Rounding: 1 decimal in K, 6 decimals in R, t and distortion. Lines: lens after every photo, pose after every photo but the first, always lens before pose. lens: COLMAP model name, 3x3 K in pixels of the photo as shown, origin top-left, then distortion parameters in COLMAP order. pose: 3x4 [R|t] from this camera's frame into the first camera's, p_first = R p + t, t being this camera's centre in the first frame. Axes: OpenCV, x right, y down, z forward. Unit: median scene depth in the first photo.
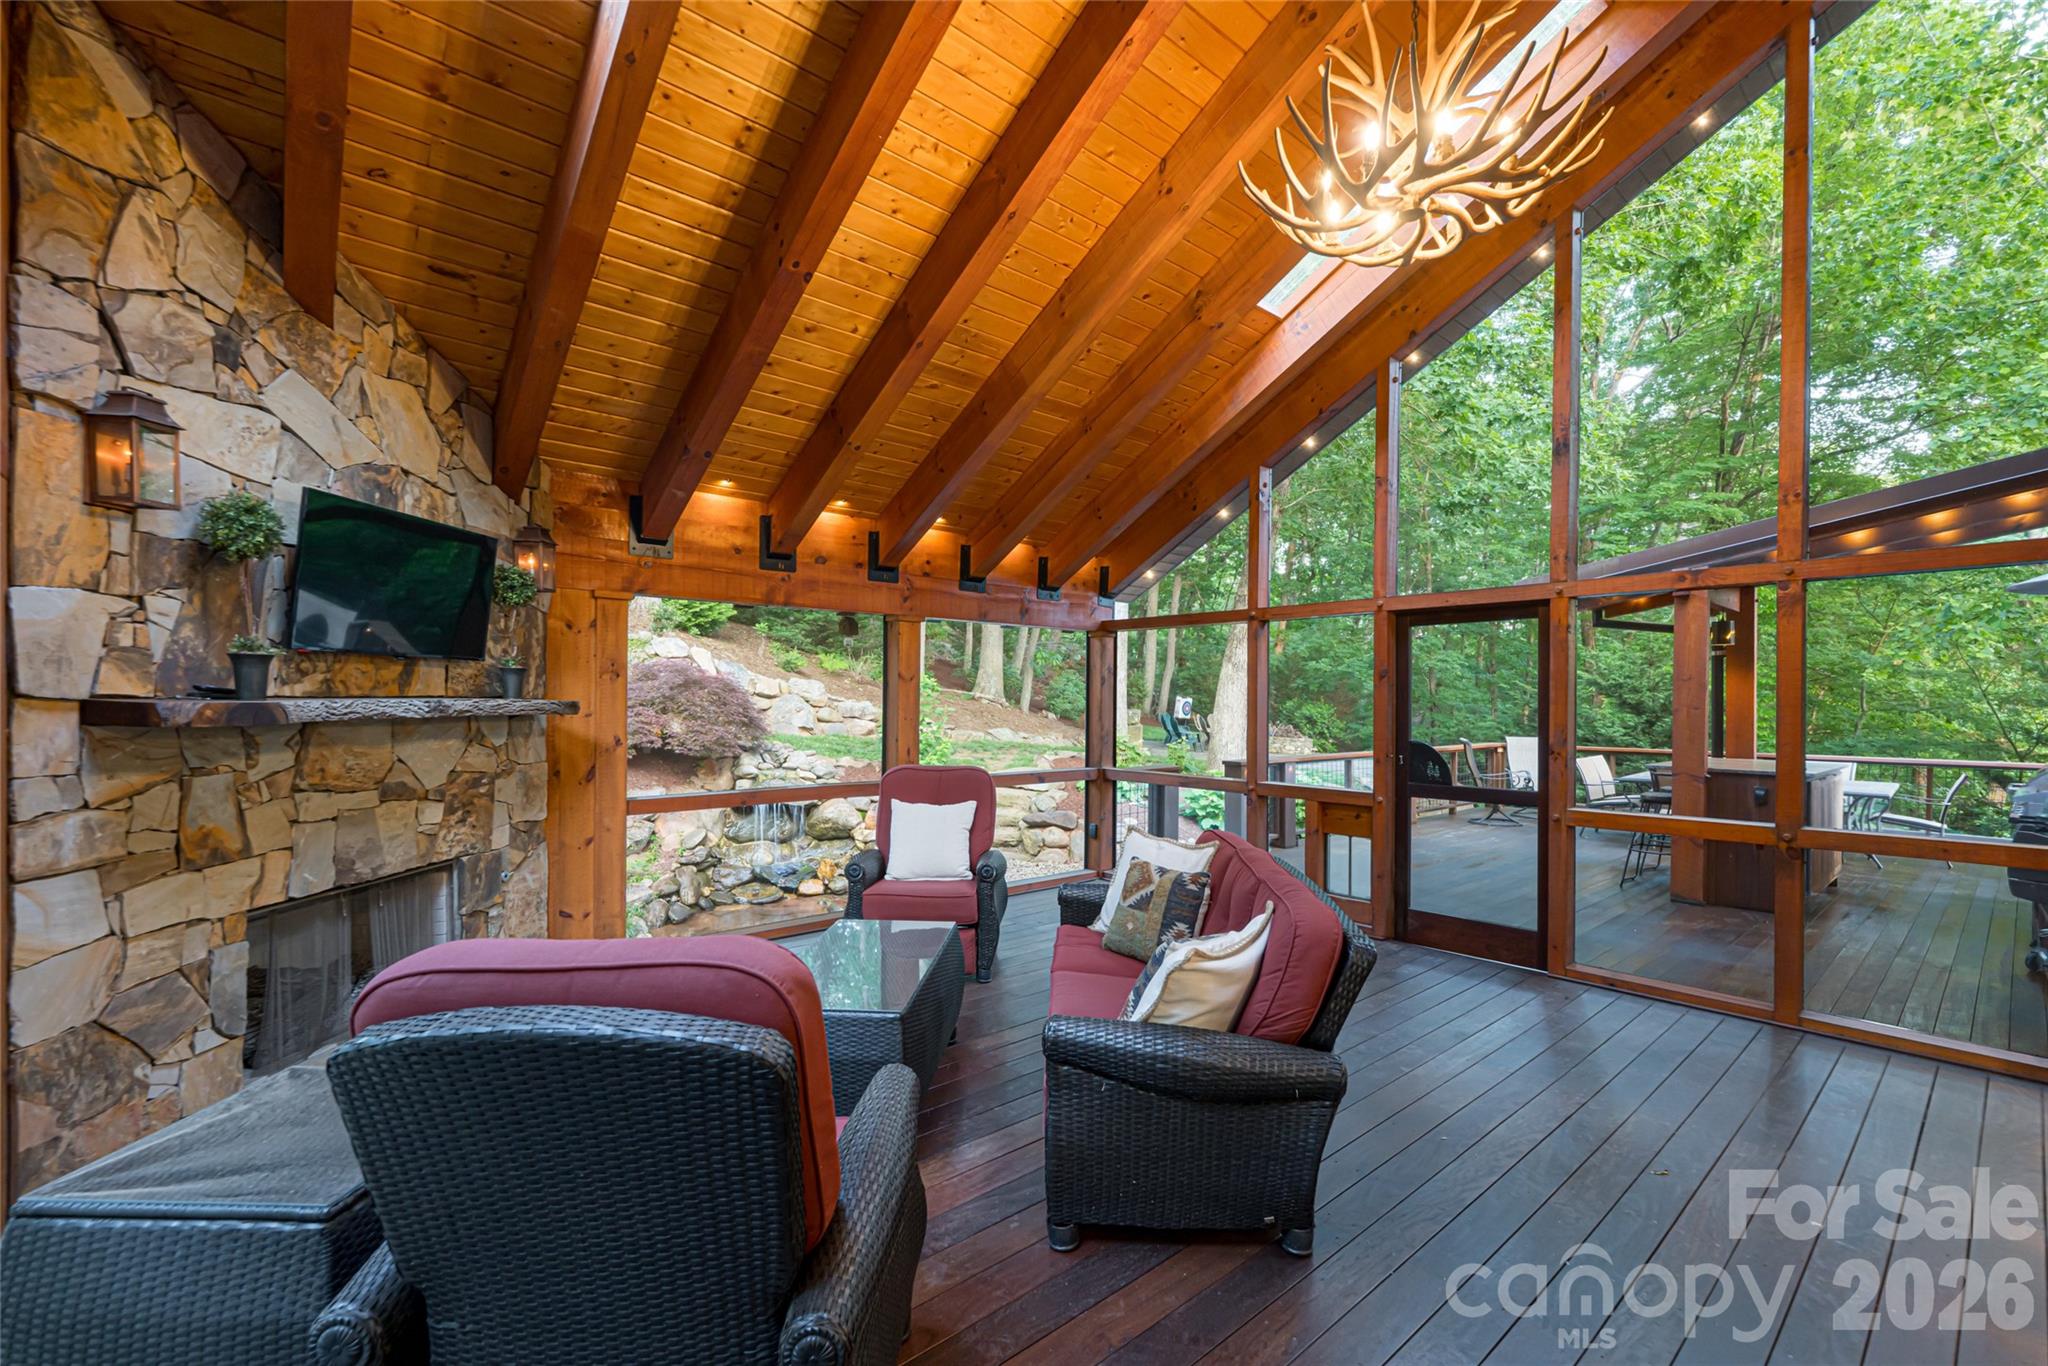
lens RADIAL K [[896.2, 0, 1017.3], [0, 896.2, 704.9], [0, 0, 1]] dist [-0.001596, -0.000027]
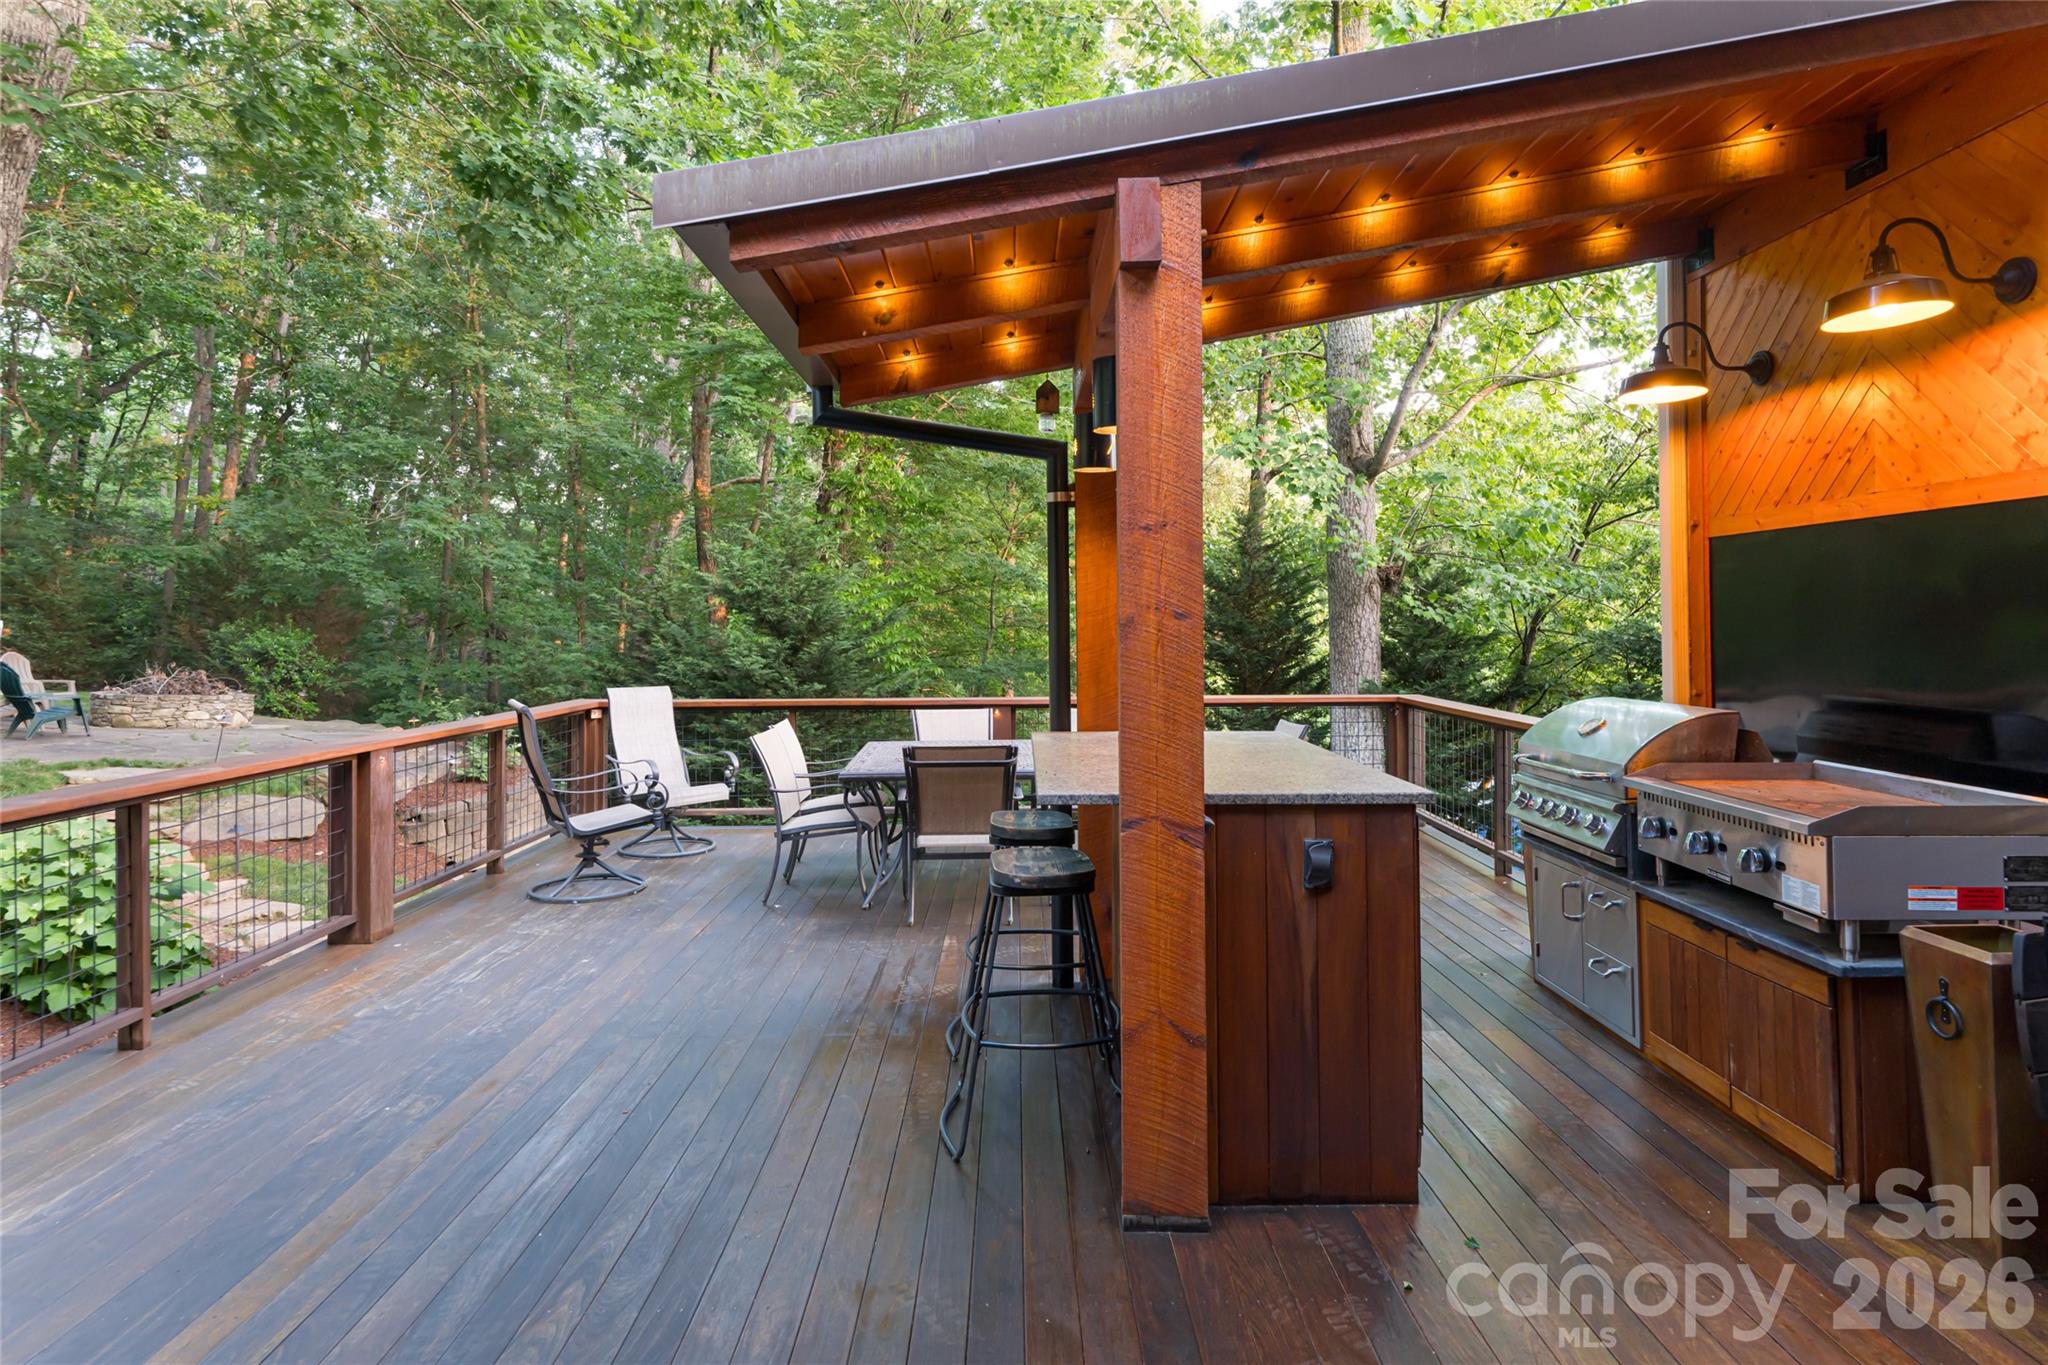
lens RADIAL K [[1150.6, 0, 1024.2], [0, 1150.6, 620.0], [0, 0, 1]] dist [-0.000837, -0.000465]
pose [[0.655287, -0.005829, 0.755357, 0.146632], [0.012702, 0.999914, -0.003302, 0.002995], [-0.755273, 0.011758, 0.655305, 0.275630]]
